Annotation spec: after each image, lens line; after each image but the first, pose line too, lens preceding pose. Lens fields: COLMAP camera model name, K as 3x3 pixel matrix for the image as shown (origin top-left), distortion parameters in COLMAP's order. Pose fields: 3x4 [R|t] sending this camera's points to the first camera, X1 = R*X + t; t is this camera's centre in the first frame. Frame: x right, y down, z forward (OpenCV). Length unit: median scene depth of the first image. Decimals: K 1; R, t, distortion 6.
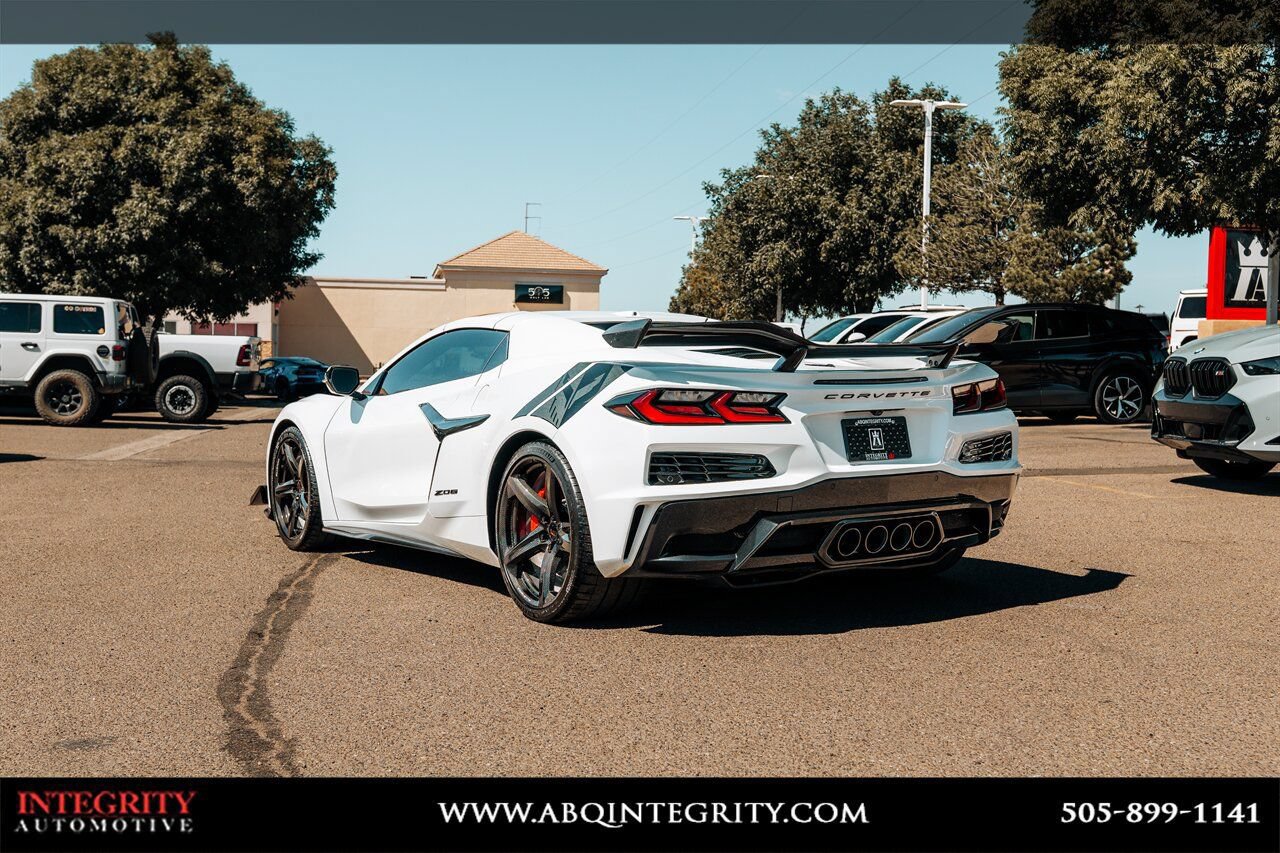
lens RADIAL K [[1454.5, 0, 640.0], [0, 1454.5, 426.5], [0, 0, 1]] dist [-0.008223, -0.038284]
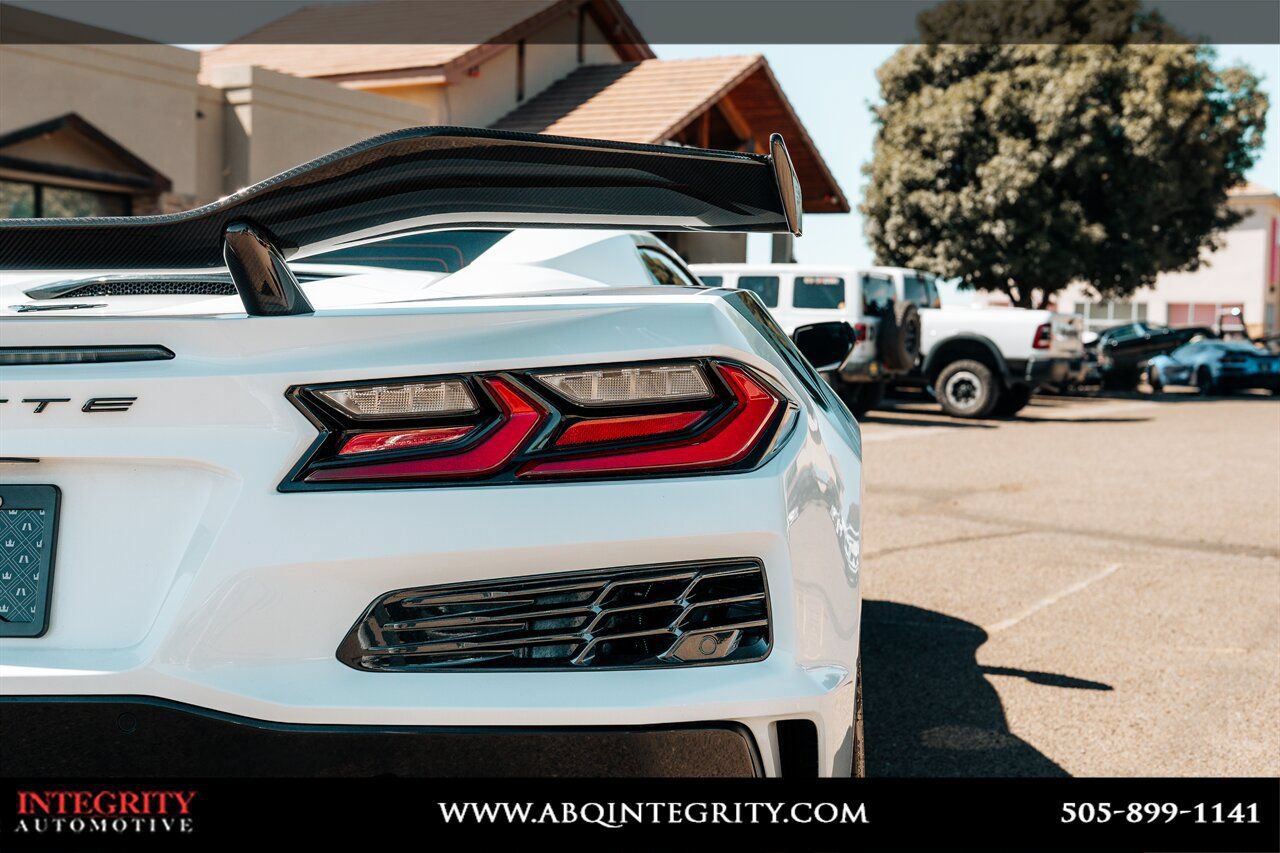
lens RADIAL K [[1561.2, 0, 640.0], [0, 1561.2, 426.5], [0, 0, 1]] dist [0.002517, 0.064703]
pose [[0.767896, 0.035985, -0.639563, 0.110339], [-0.033139, 0.999316, 0.016437, -0.006446], [0.639717, 0.008572, 0.768563, 0.201987]]
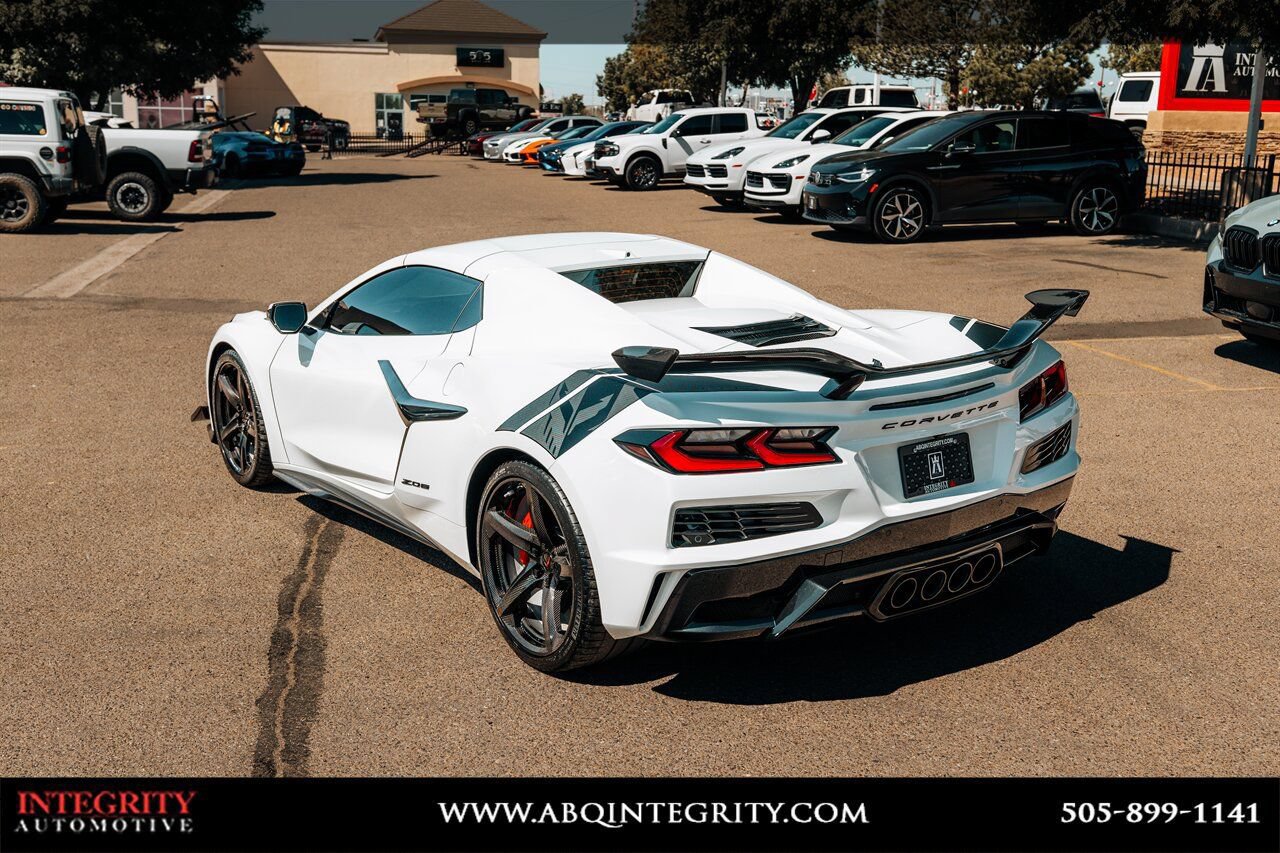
lens RADIAL K [[1385.8, 0, 578.8], [0, 1385.8, 424.2], [0, 0, 1]] dist [-0.368011, 1.423963]
pose [[0.999972, -0.007484, -0.000089, -0.010116], [0.007367, 0.982033, 0.188563, -0.038632], [-0.001324, -0.188559, 0.982061, 0.055962]]
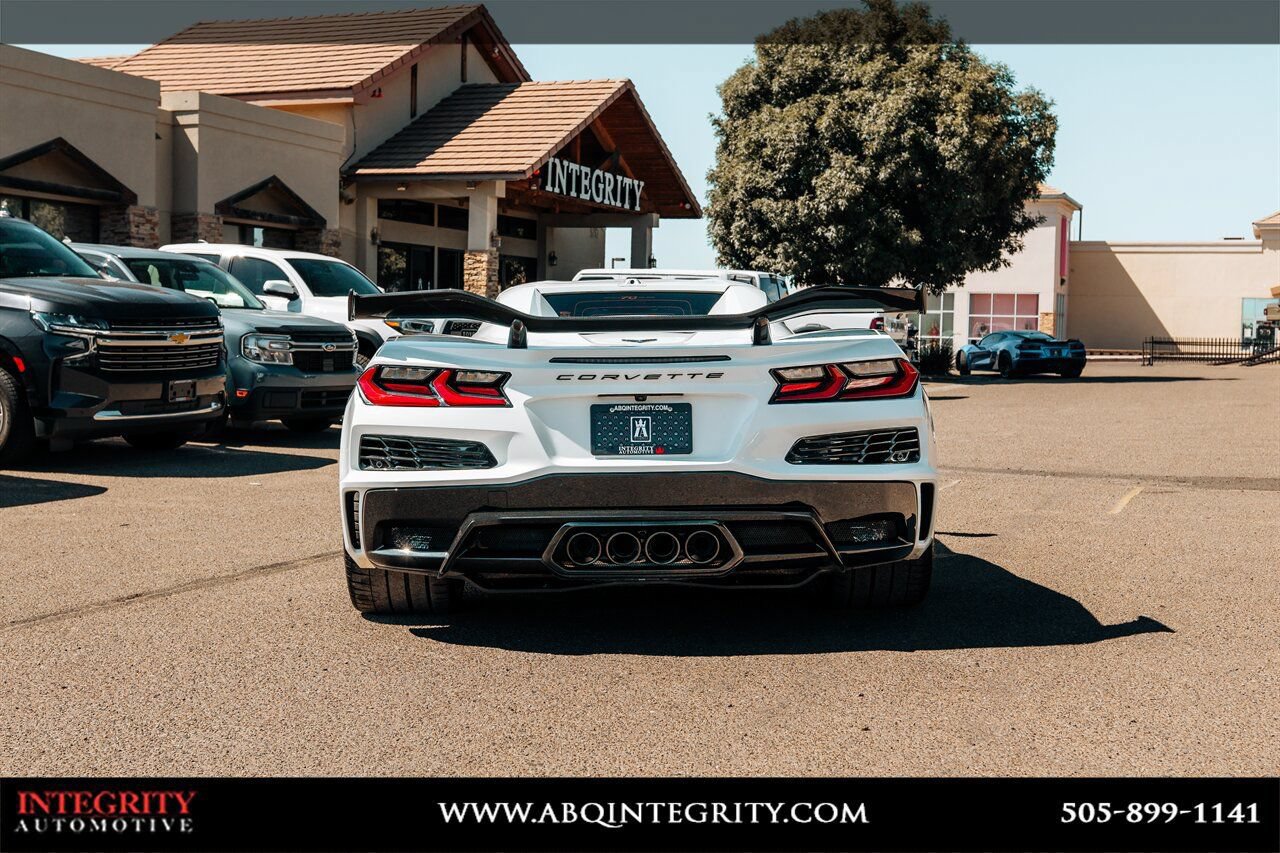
lens RADIAL K [[1561.2, 0, 640.0], [0, 1561.2, 426.5], [0, 0, 1]] dist [0.002517, 0.064703]
pose [[0.840659, 0.032711, -0.540576, 0.152905], [-0.025280, 0.999456, 0.021165, -0.002803], [0.540974, -0.004127, 0.841029, 0.057880]]
